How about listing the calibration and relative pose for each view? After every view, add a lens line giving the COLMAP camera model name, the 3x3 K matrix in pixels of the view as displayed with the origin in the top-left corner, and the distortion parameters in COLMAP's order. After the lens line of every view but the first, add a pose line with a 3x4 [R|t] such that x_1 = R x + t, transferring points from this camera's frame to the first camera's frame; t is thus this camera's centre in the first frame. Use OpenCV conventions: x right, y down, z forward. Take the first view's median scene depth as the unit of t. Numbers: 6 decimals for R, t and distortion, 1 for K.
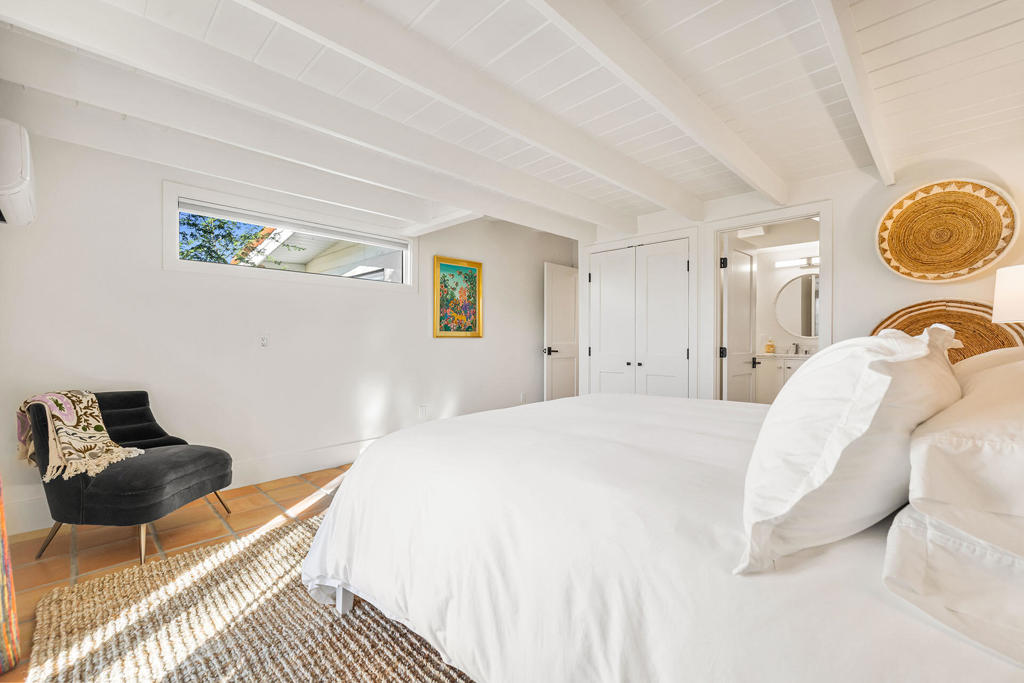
lens RADIAL K [[432.5, 0, 508.7], [0, 432.5, 339.4], [0, 0, 1]] dist [0.000539, 0.000562]
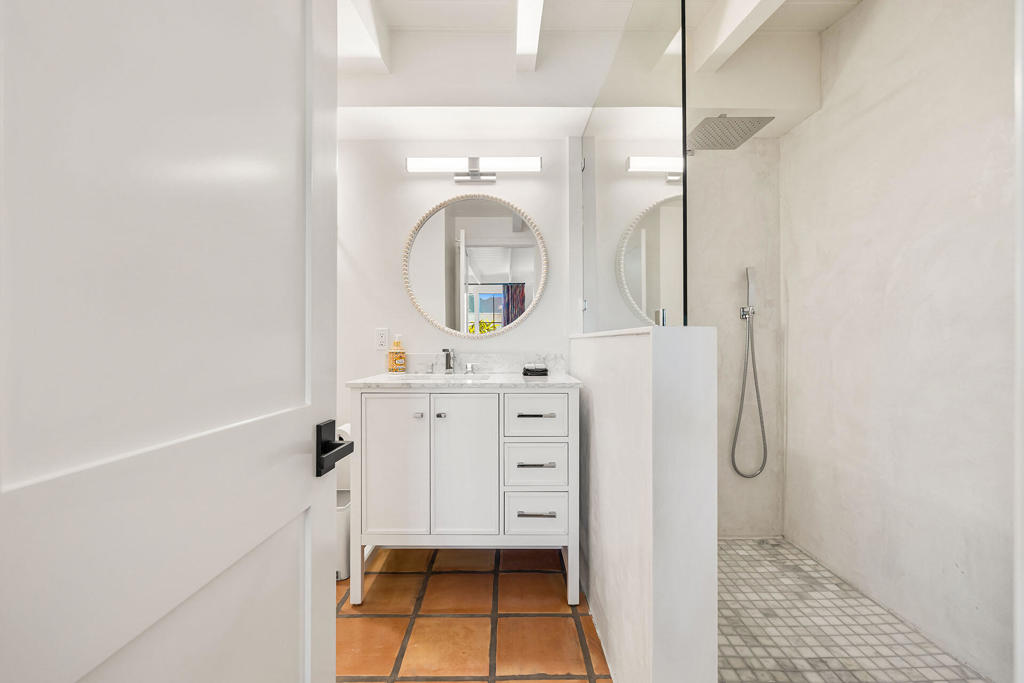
lens RADIAL K [[432.5, 0, 508.7], [0, 432.5, 339.4], [0, 0, 1]] dist [0.000539, 0.000562]
pose [[0.697833, 0.003370, 0.716253, 0.392443], [-0.009075, 0.999950, 0.004137, 0.002459], [-0.716203, -0.009387, 0.697829, 0.650561]]
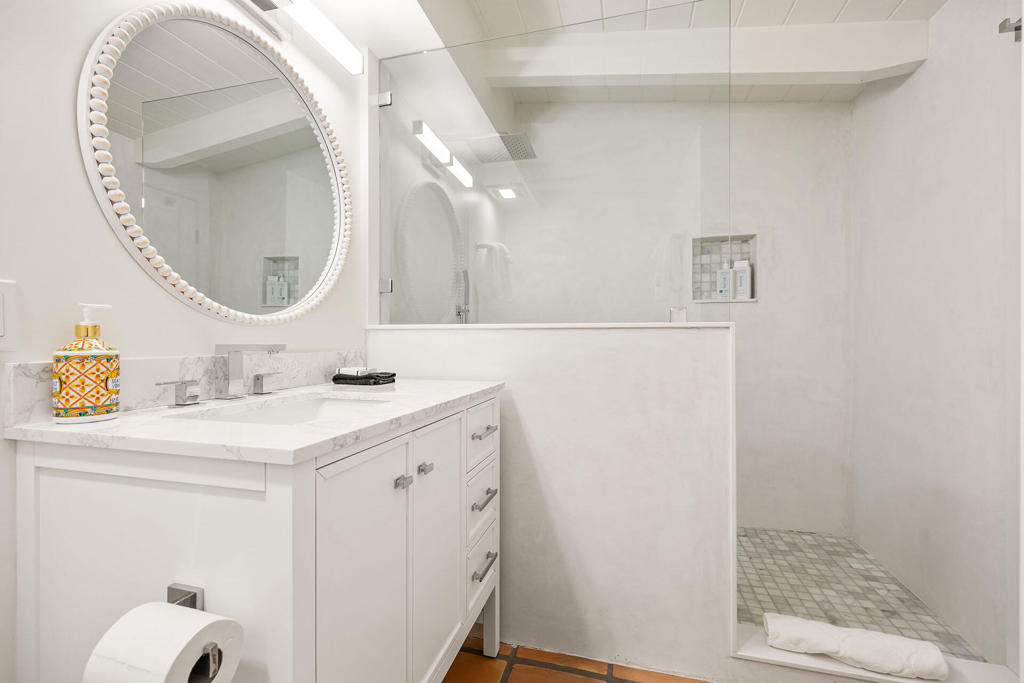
lens RADIAL K [[432.5, 0, 508.7], [0, 432.5, 339.4], [0, 0, 1]] dist [0.000539, 0.000562]
pose [[-0.505748, 0.003923, 0.862672, 0.425995], [-0.015606, 0.999784, -0.013695, 0.012352], [-0.862540, -0.020389, -0.505578, 0.983309]]
